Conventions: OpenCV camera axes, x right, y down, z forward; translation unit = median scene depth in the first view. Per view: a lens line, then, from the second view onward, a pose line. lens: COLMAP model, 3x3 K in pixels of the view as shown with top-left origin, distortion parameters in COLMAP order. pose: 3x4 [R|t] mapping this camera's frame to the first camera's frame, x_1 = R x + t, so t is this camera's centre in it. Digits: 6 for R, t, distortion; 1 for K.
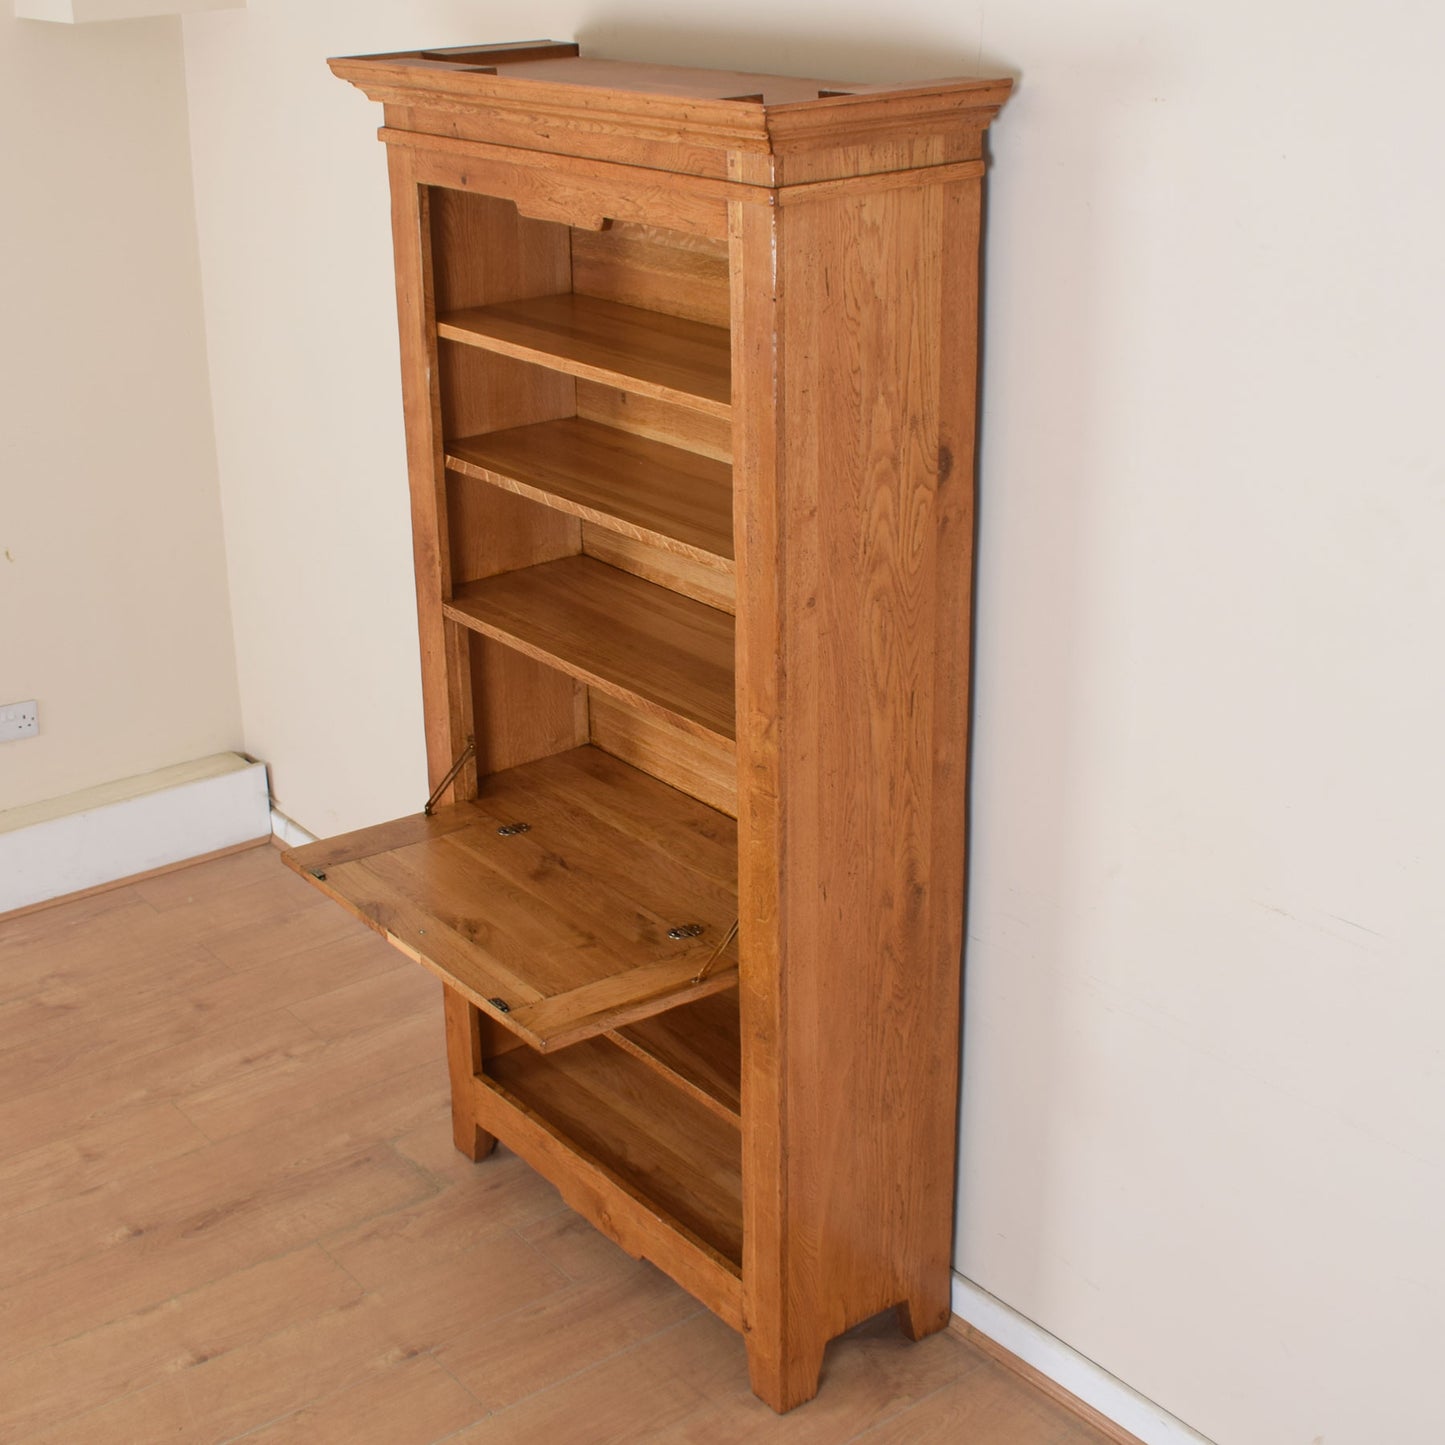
lens RADIAL K [[2150.5, 0, 667.2], [0, 2150.5, 666.0], [0, 0, 1]] dist [-0.083032, -0.058788]
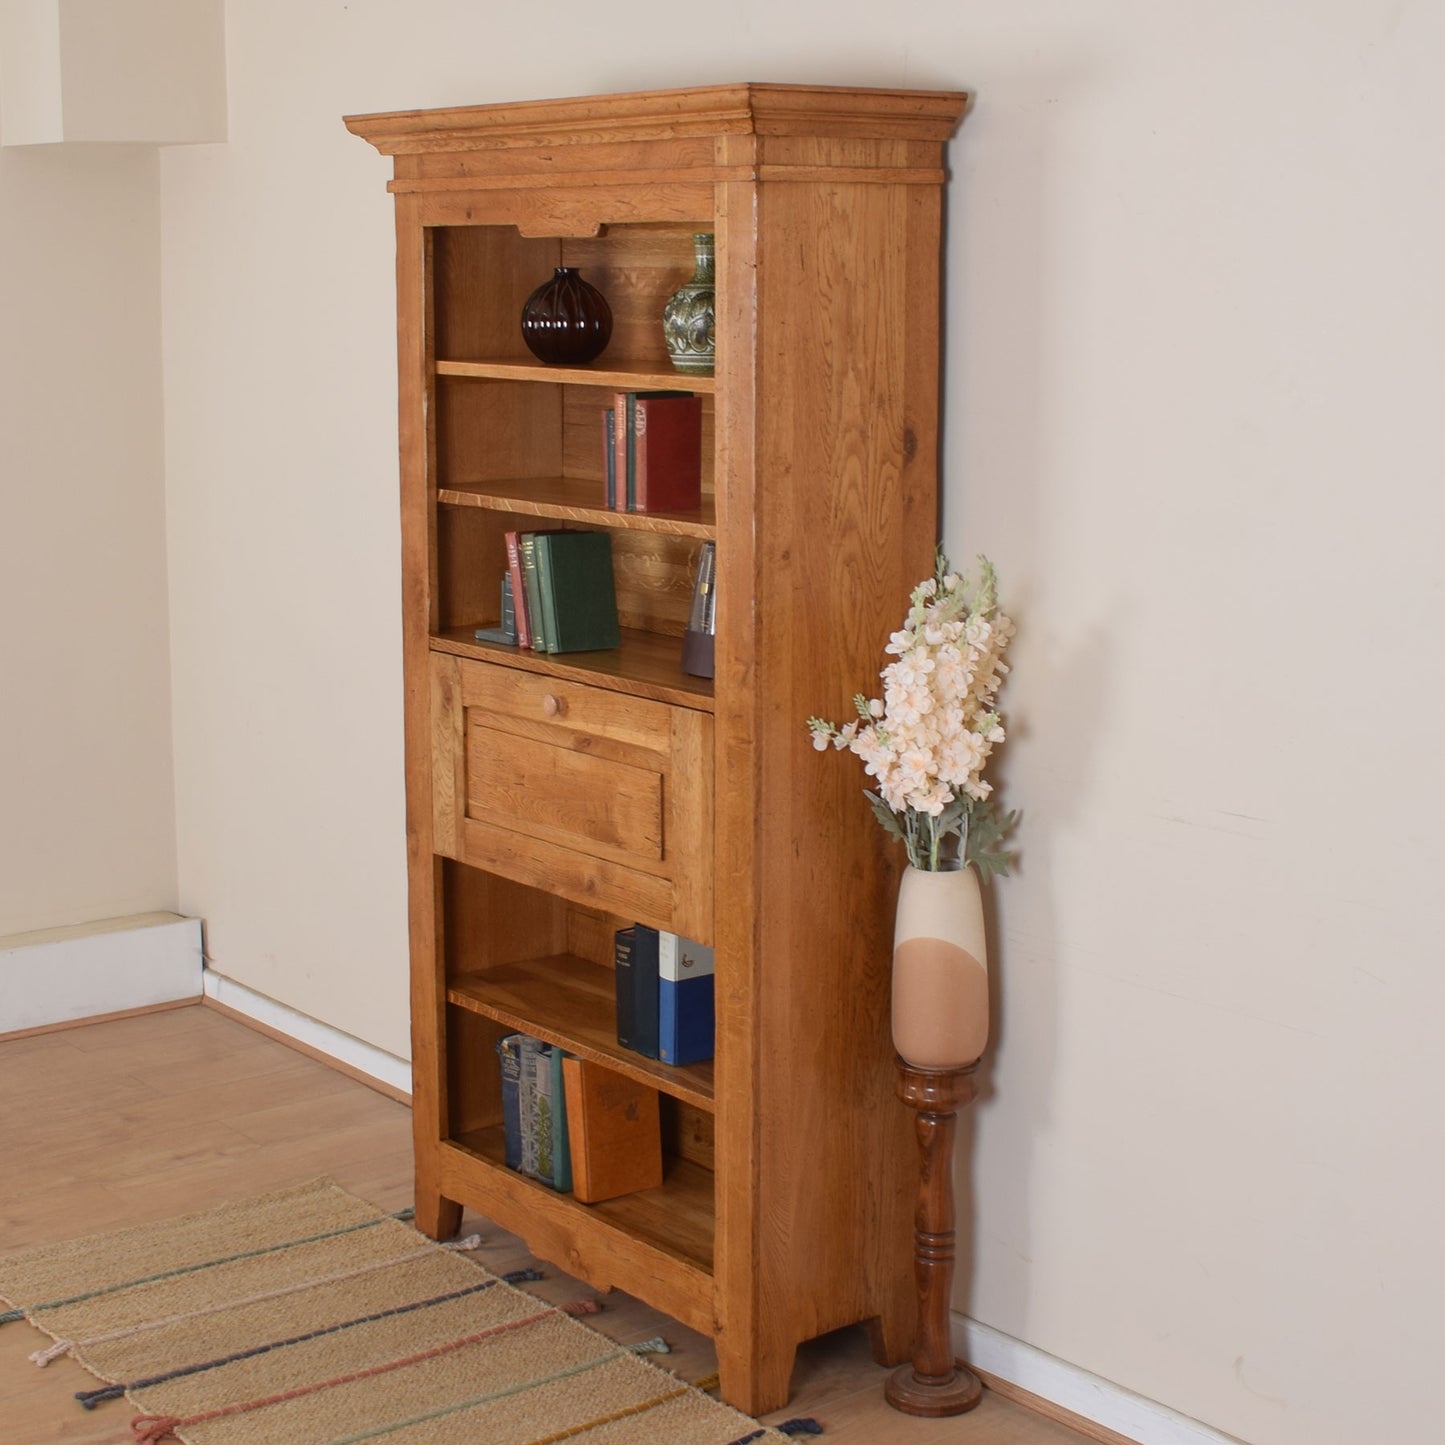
lens RADIAL K [[2520.5, 0, 728.6], [0, 2520.5, 673.8], [0, 0, 1]] dist [-0.080386, -0.039076]
pose [[0.999027, 0.019128, 0.039750, -0.010652], [-0.011073, 0.980984, -0.193771, 0.263433], [-0.042700, 0.193142, 0.980241, -0.220816]]
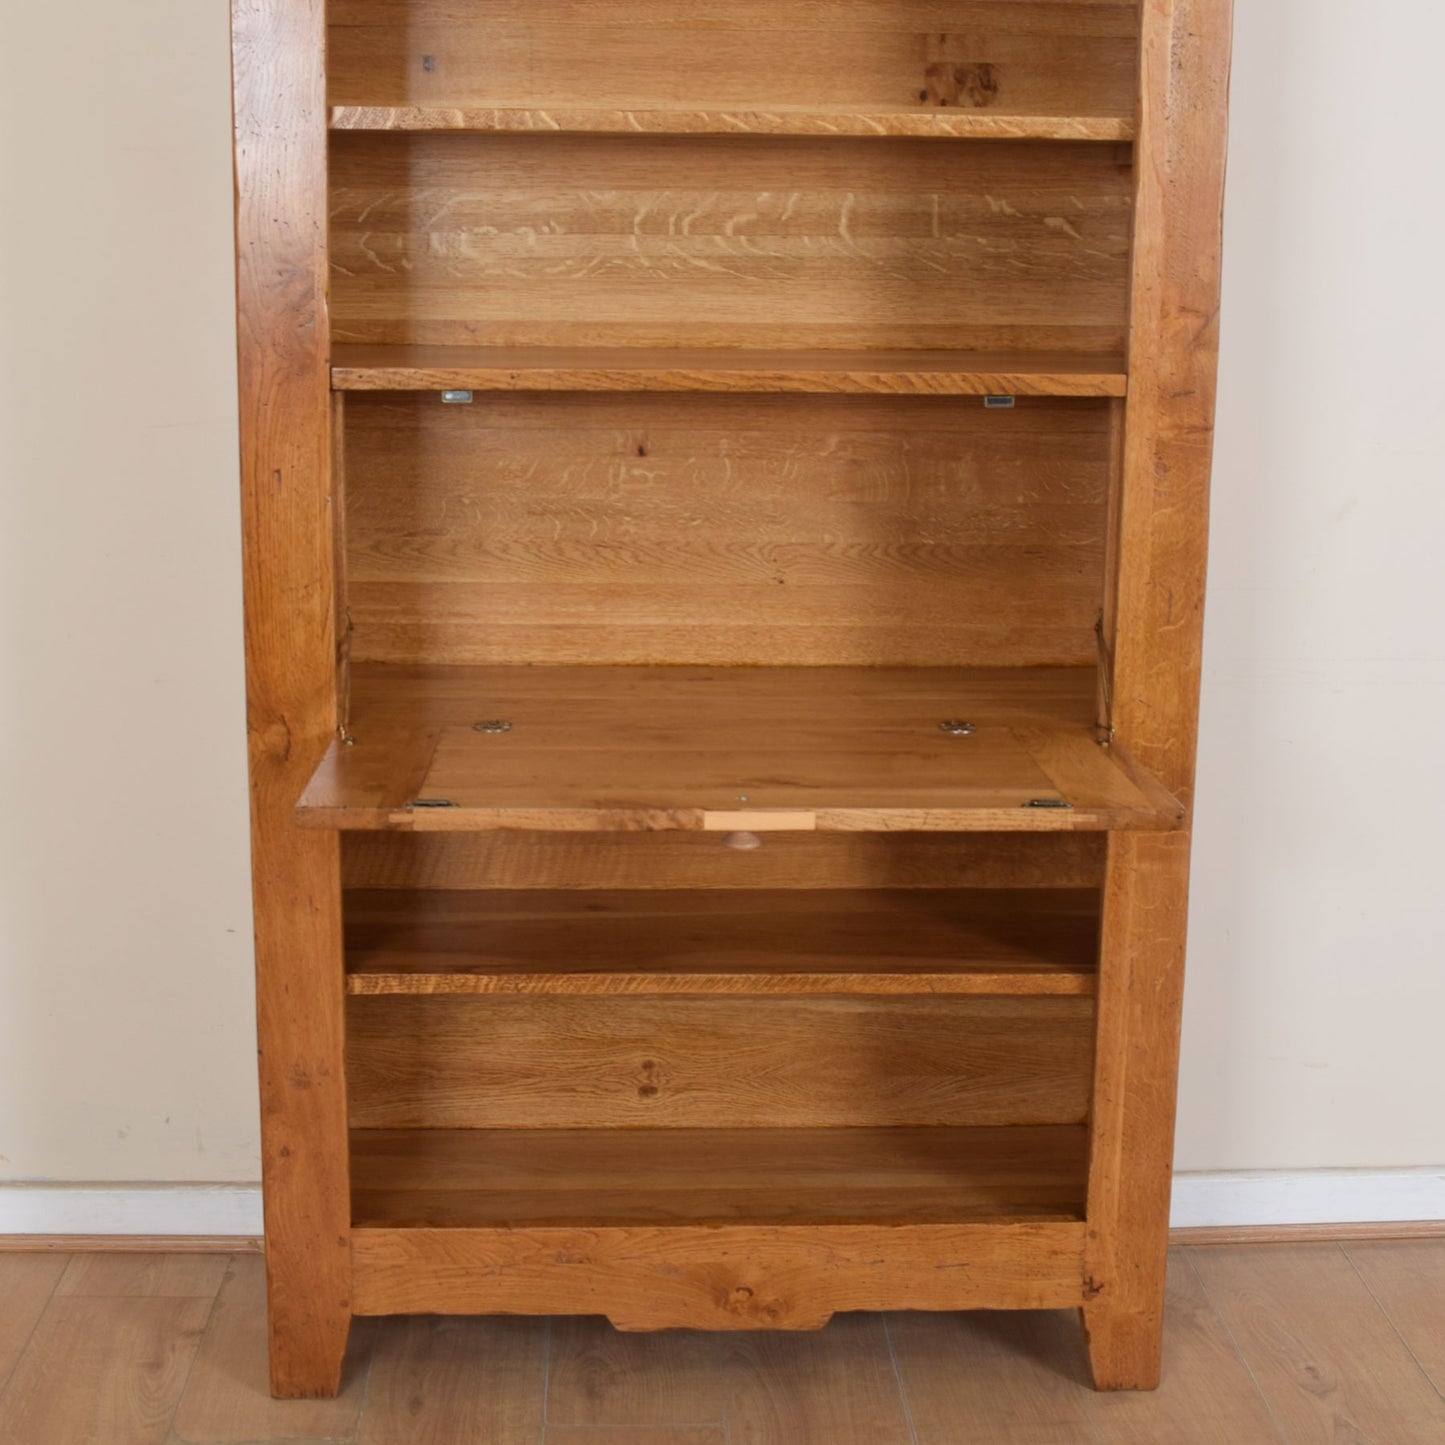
lens RADIAL K [[2336.1, 0, 725.3], [0, 2336.1, 646.9], [0, 0, 1]] dist [-0.087001, -0.015225]
pose [[0.562078, -0.130942, 0.816653, -0.685015], [0.265350, 0.963742, -0.028107, 0.108655], [-0.783363, 0.232498, 0.576443, 0.676473]]
